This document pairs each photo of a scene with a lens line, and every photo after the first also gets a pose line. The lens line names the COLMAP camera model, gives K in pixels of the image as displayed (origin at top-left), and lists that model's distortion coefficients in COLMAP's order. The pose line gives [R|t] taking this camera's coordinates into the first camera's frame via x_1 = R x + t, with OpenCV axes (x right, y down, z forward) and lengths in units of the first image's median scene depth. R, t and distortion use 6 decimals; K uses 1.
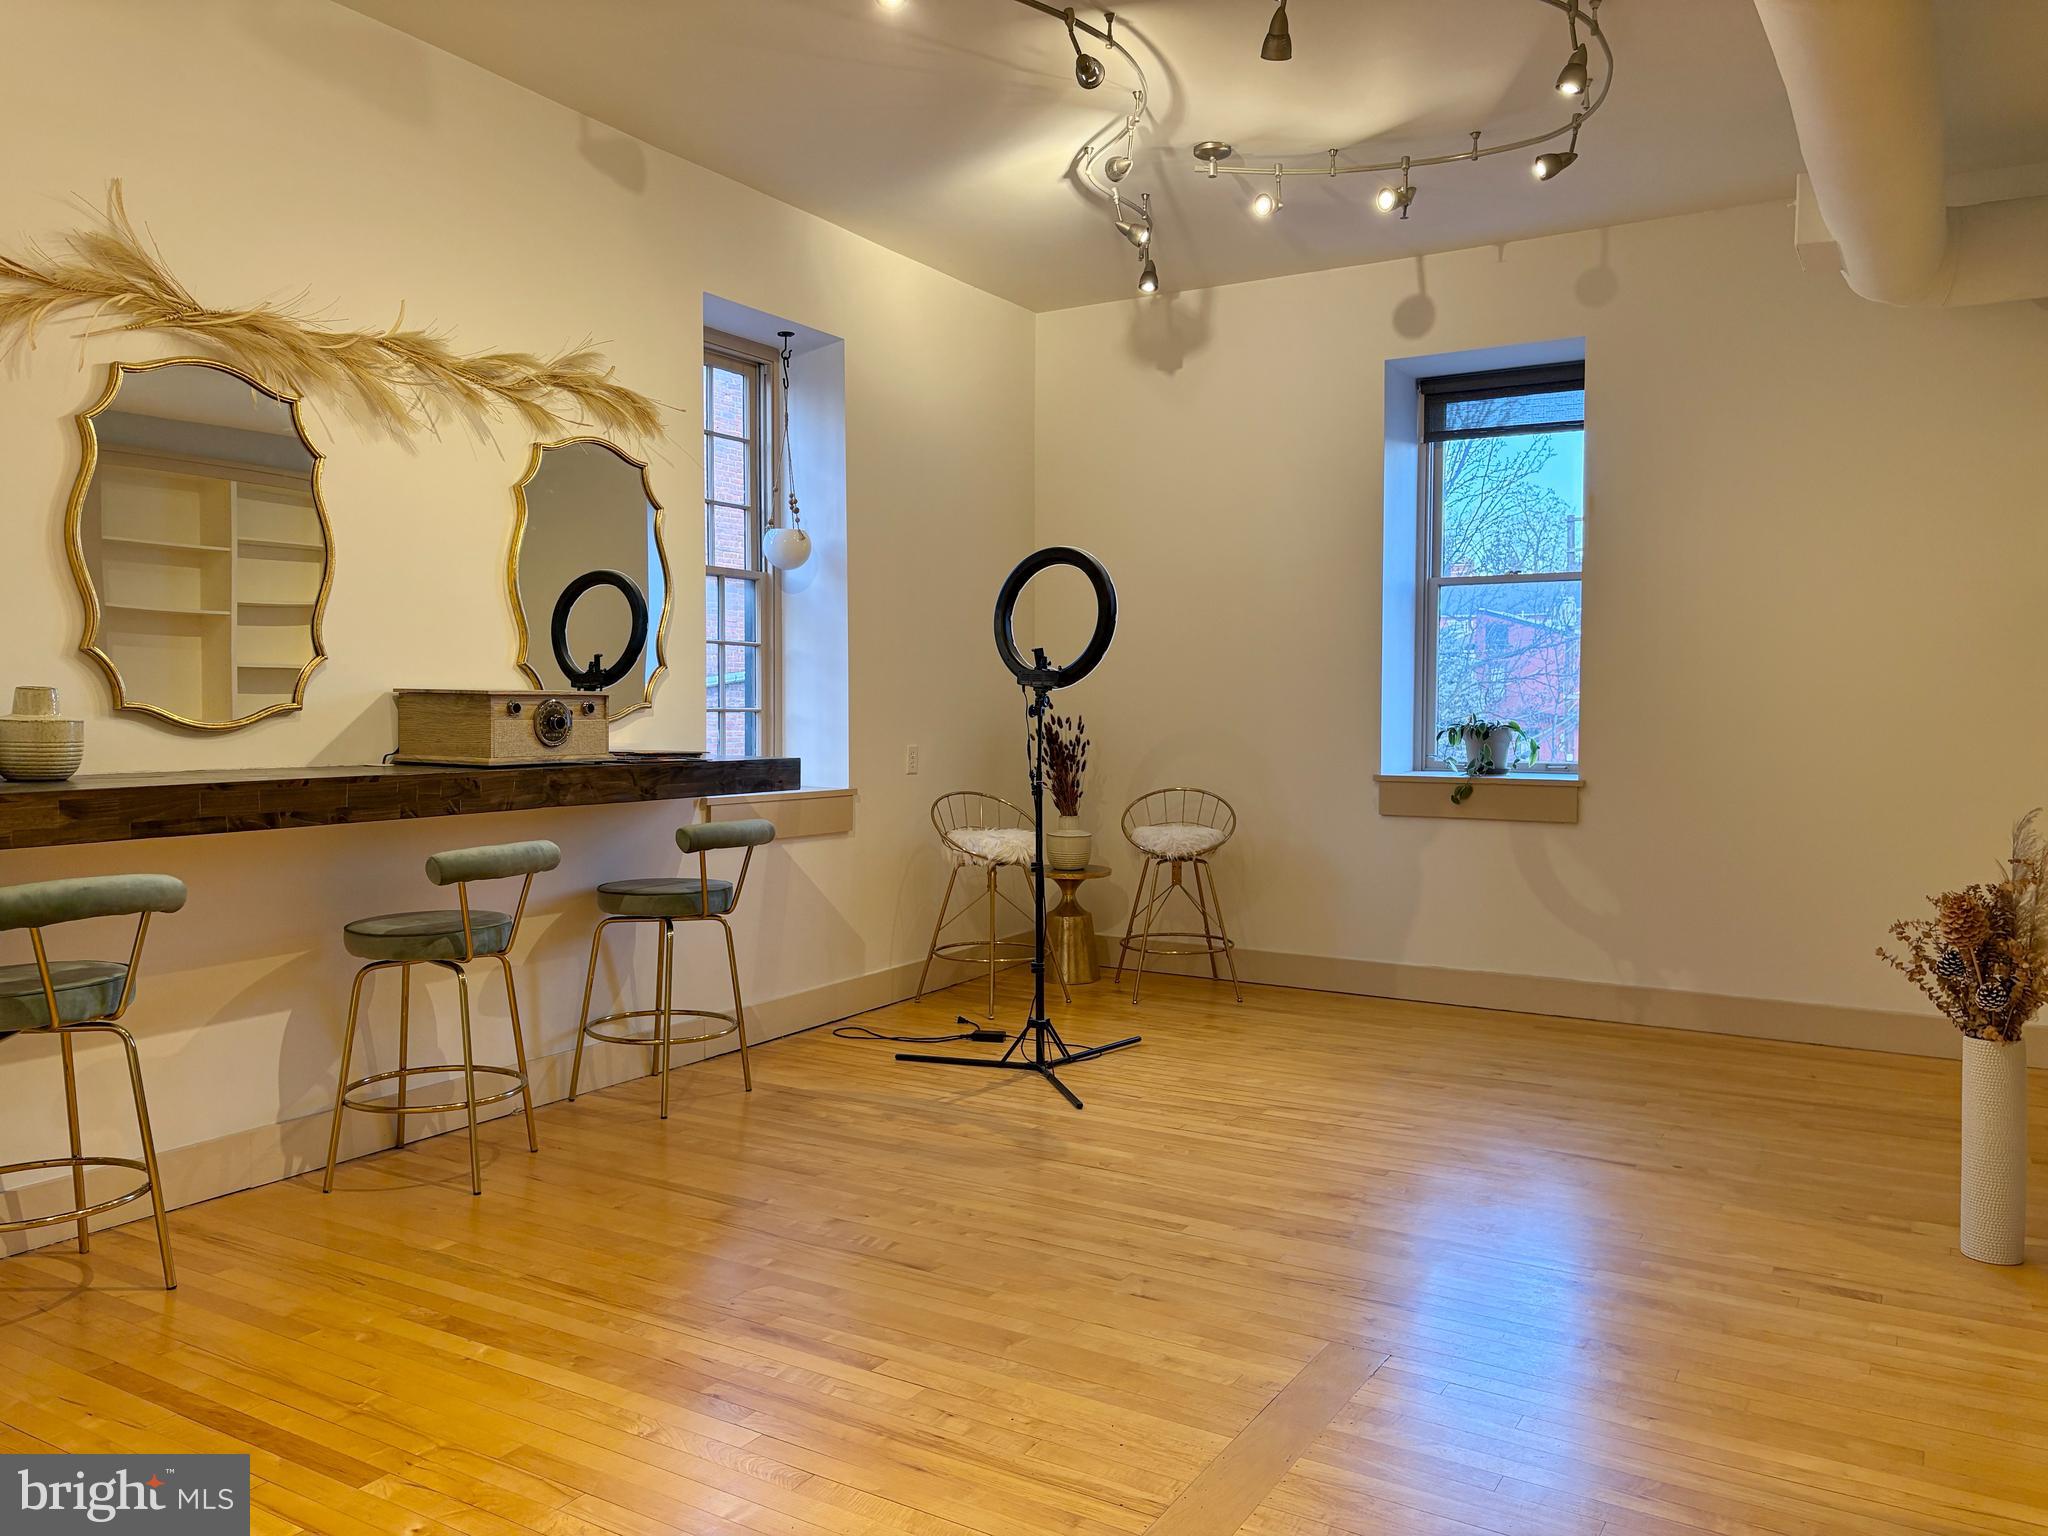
lens RADIAL K [[1558.0, 0, 1024.0], [0, 1558.0, 768.0], [0, 0, 1]] dist [0.060375, -0.069448]
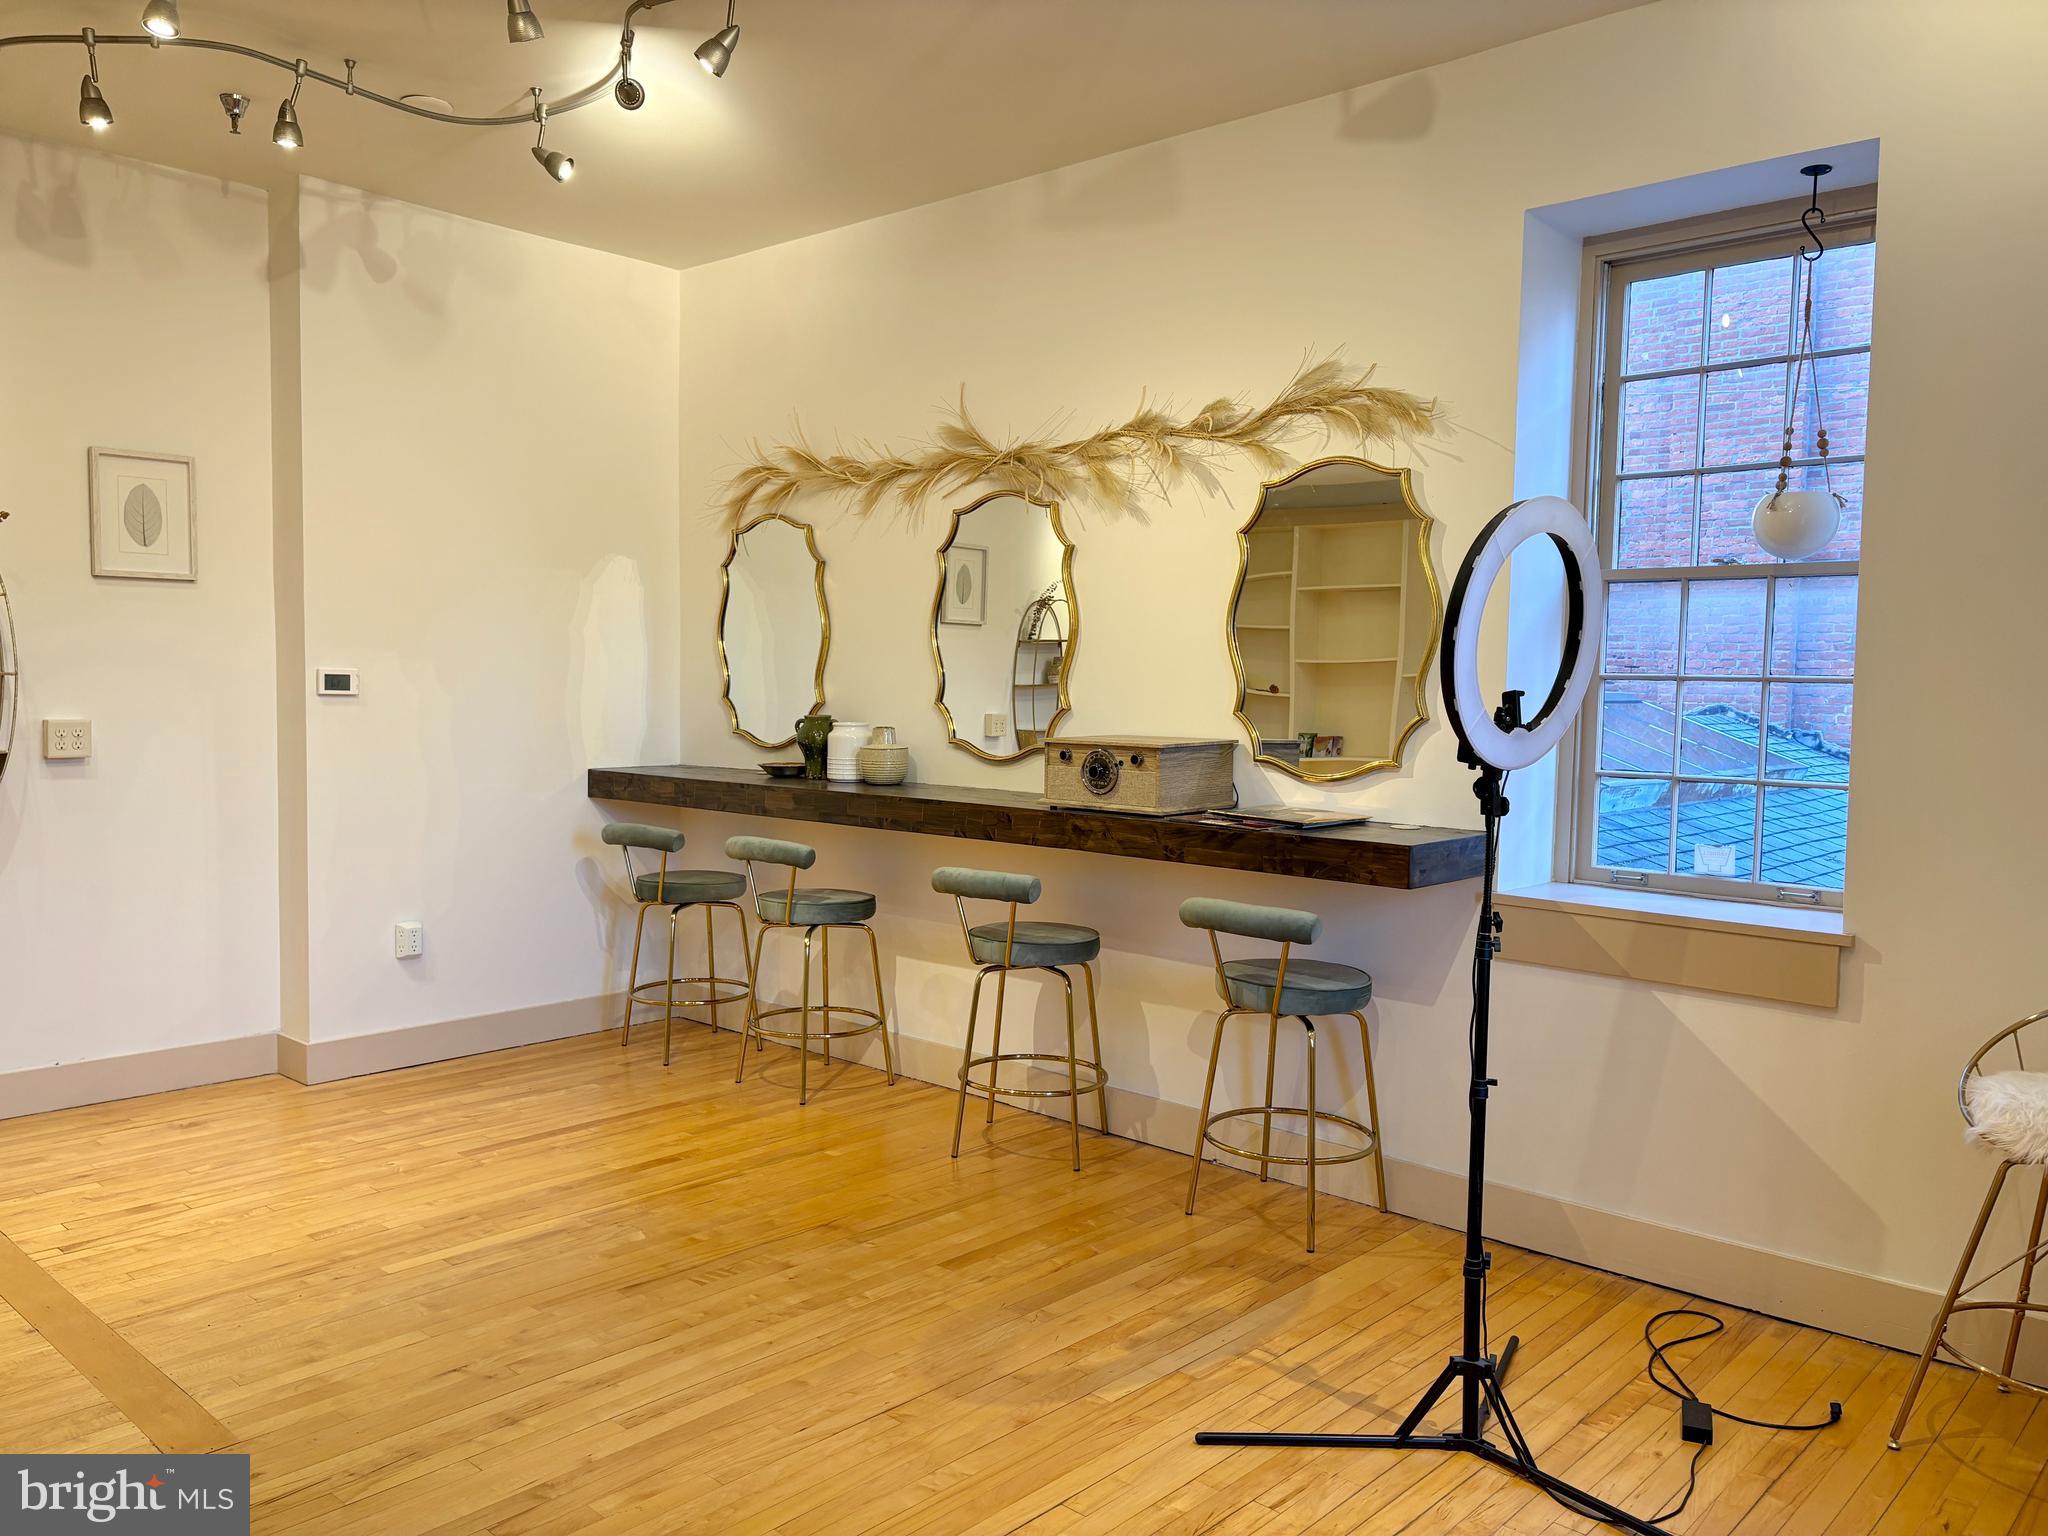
lens RADIAL K [[1558.0, 0, 1024.0], [0, 1558.0, 768.0], [0, 0, 1]] dist [0.060375, -0.069448]
pose [[-0.215314, 0.047658, -0.975381, 0.731144], [-0.057325, 0.996469, 0.061343, -0.092980], [0.974861, 0.069121, -0.211821, 1.188708]]
